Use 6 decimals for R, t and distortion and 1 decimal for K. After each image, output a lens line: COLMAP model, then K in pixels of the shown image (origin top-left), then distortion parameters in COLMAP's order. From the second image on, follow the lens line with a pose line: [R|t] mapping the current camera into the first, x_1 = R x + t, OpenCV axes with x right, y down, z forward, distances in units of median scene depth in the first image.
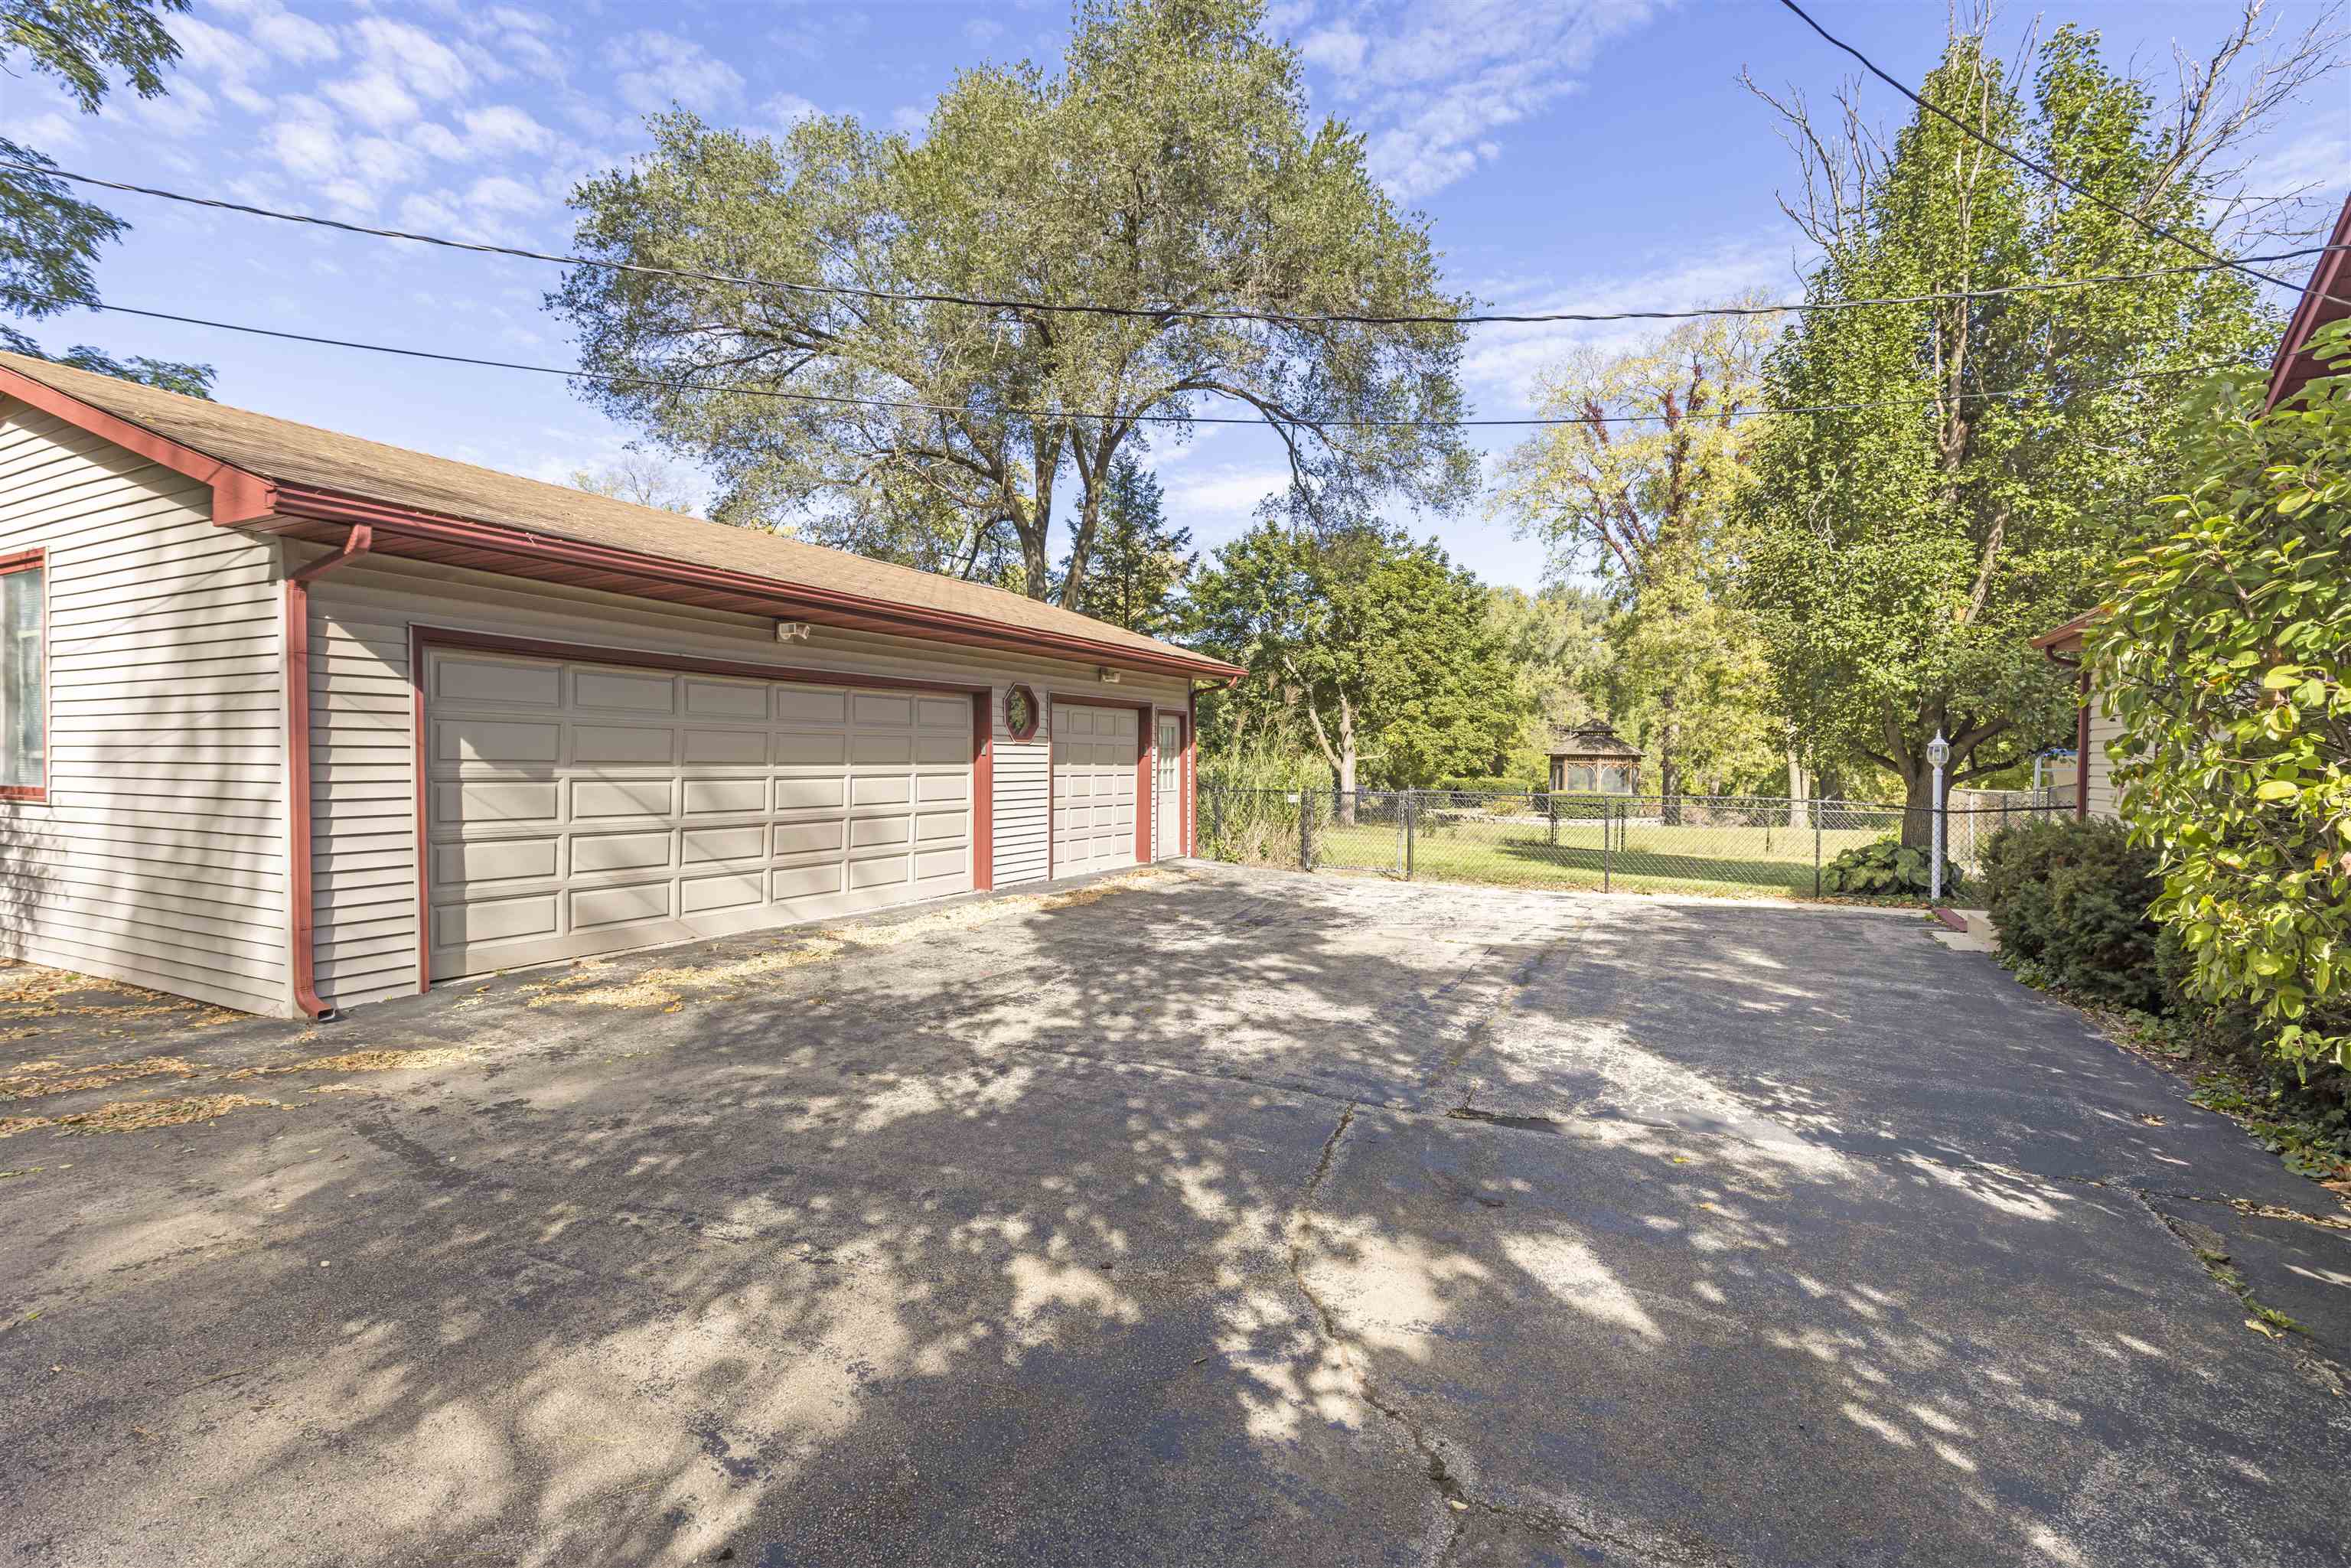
lens RADIAL K [[1065.9, 0, 1180.1], [0, 1065.9, 785.3], [0, 0, 1]] dist [0.009600, -0.001047]
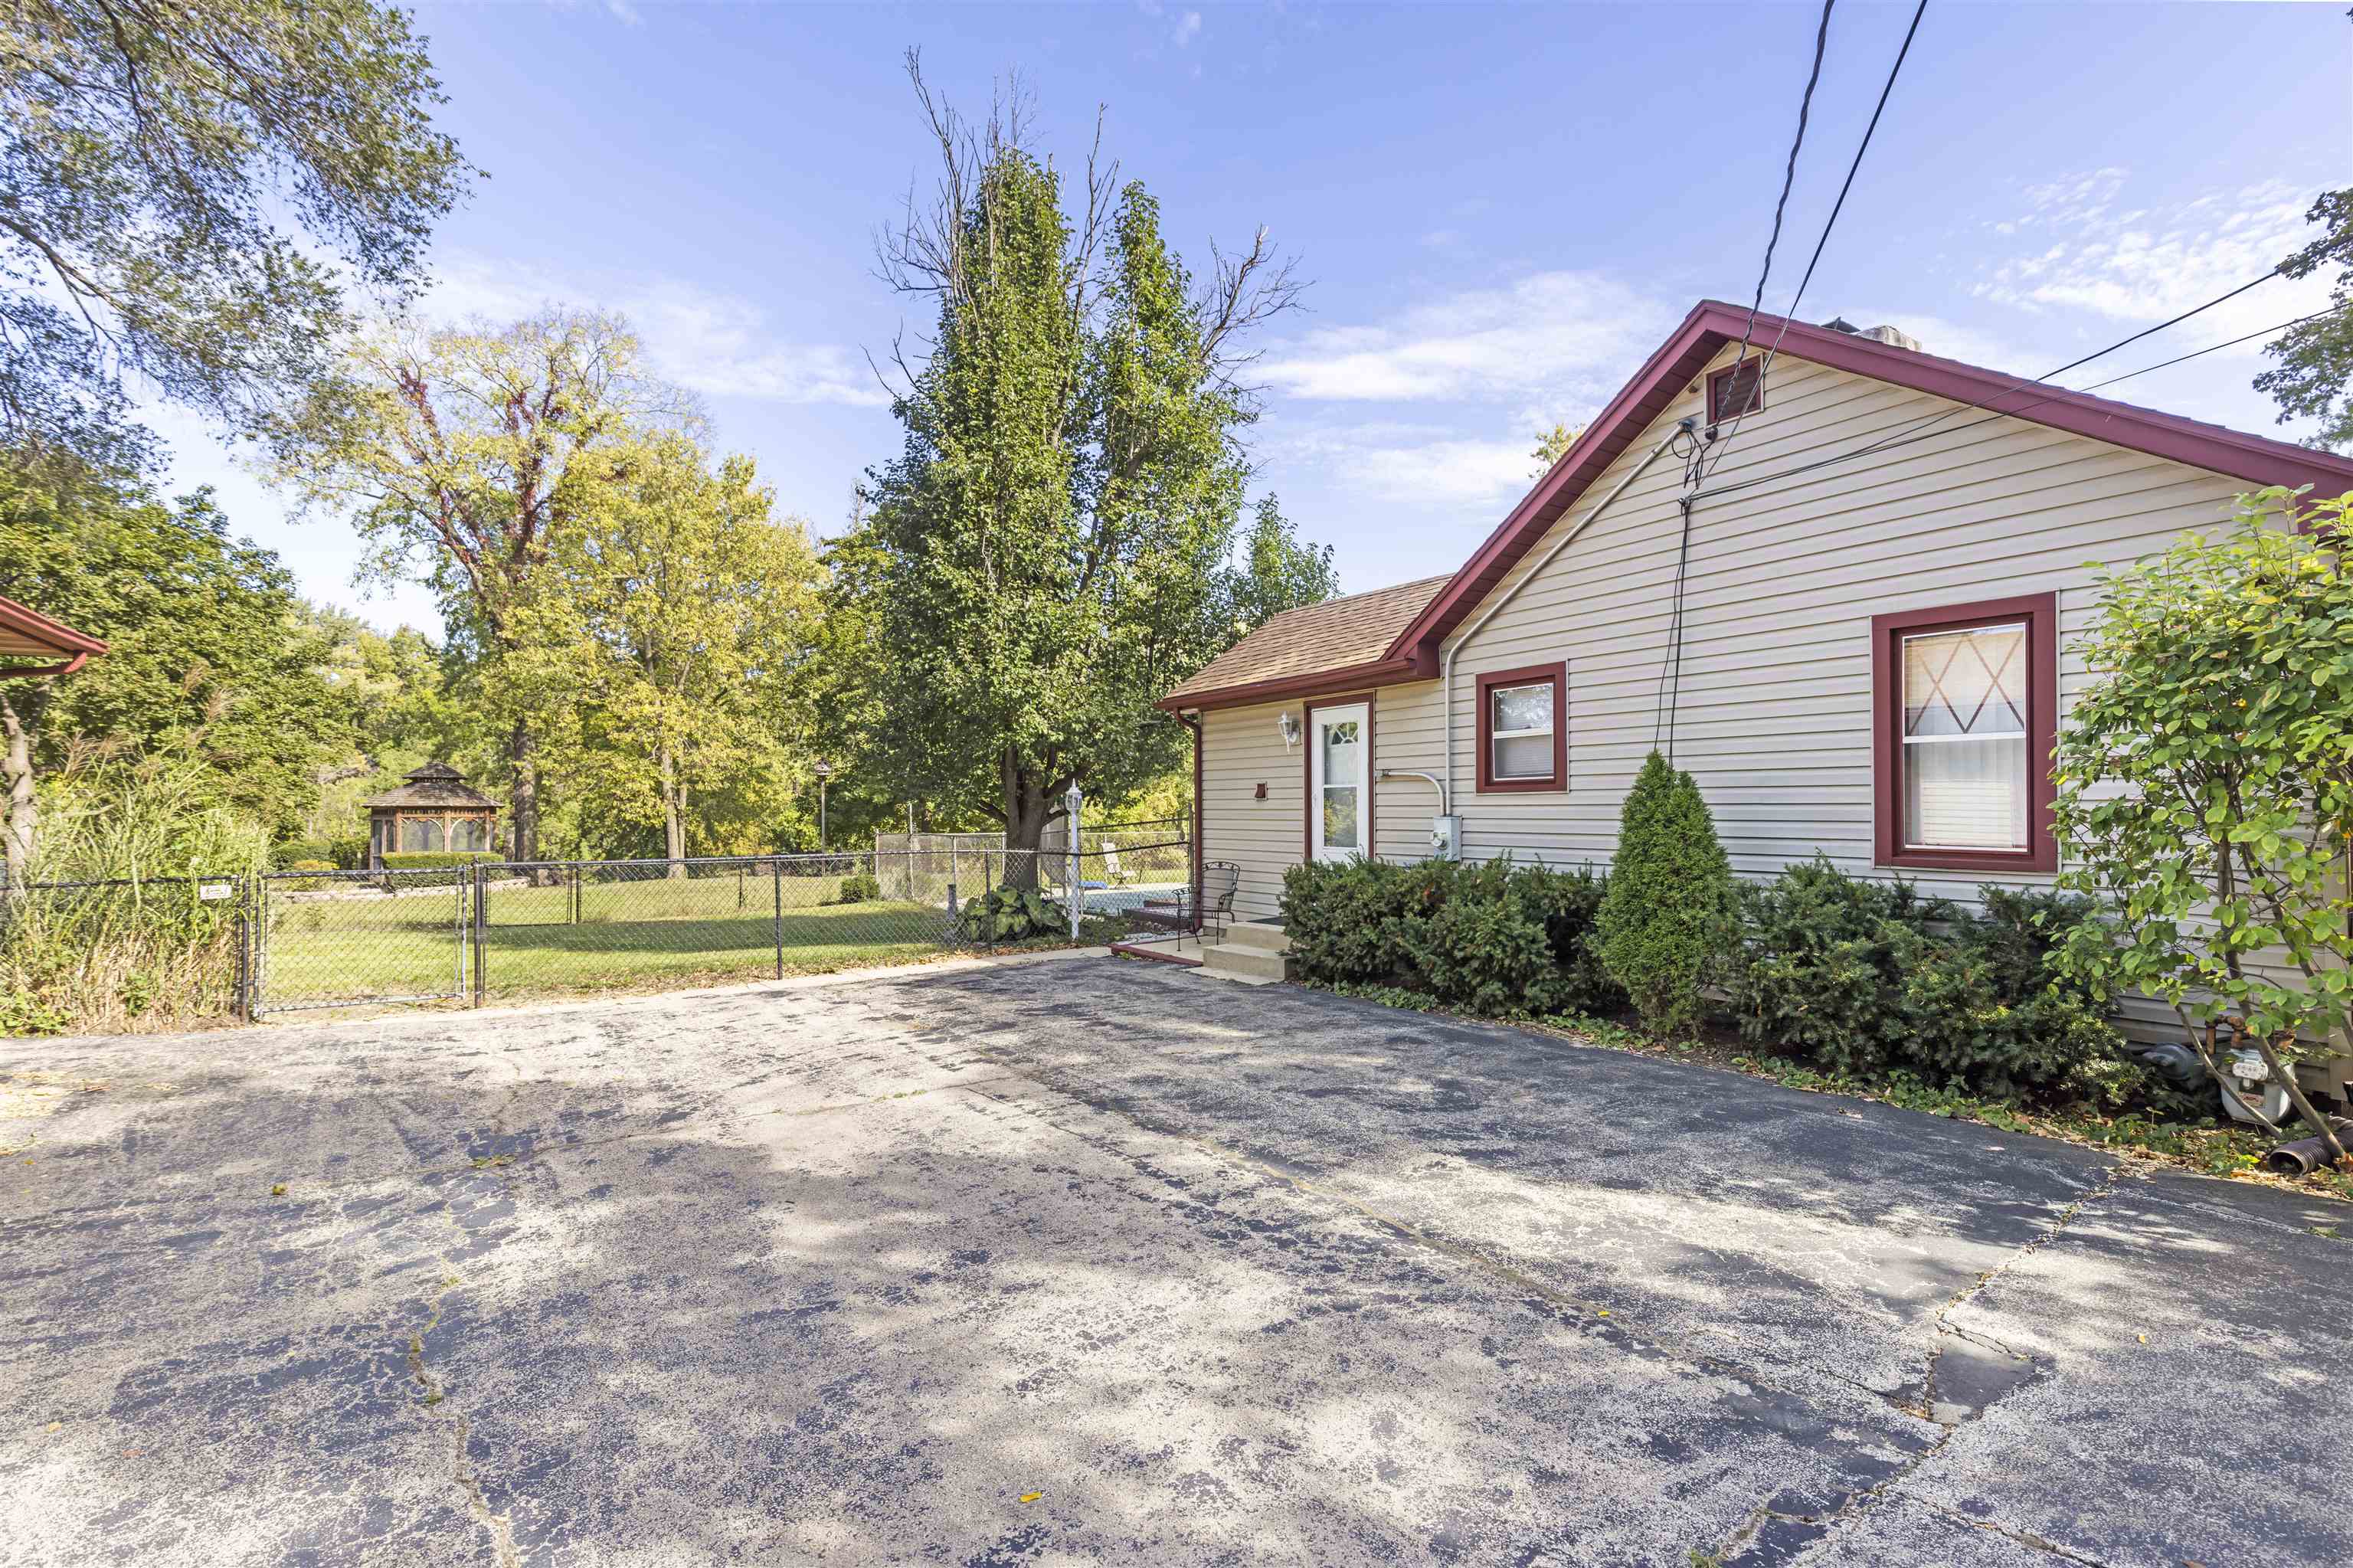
lens RADIAL K [[1066.9, 0, 1174.3], [0, 1066.9, 795.9], [0, 0, 1]] dist [0.009600, -0.001047]
pose [[0.485711, -0.002583, 0.874116, -0.365976], [0.034161, 0.999288, -0.016029, -0.030029], [-0.873452, 0.037646, 0.485453, 0.841501]]
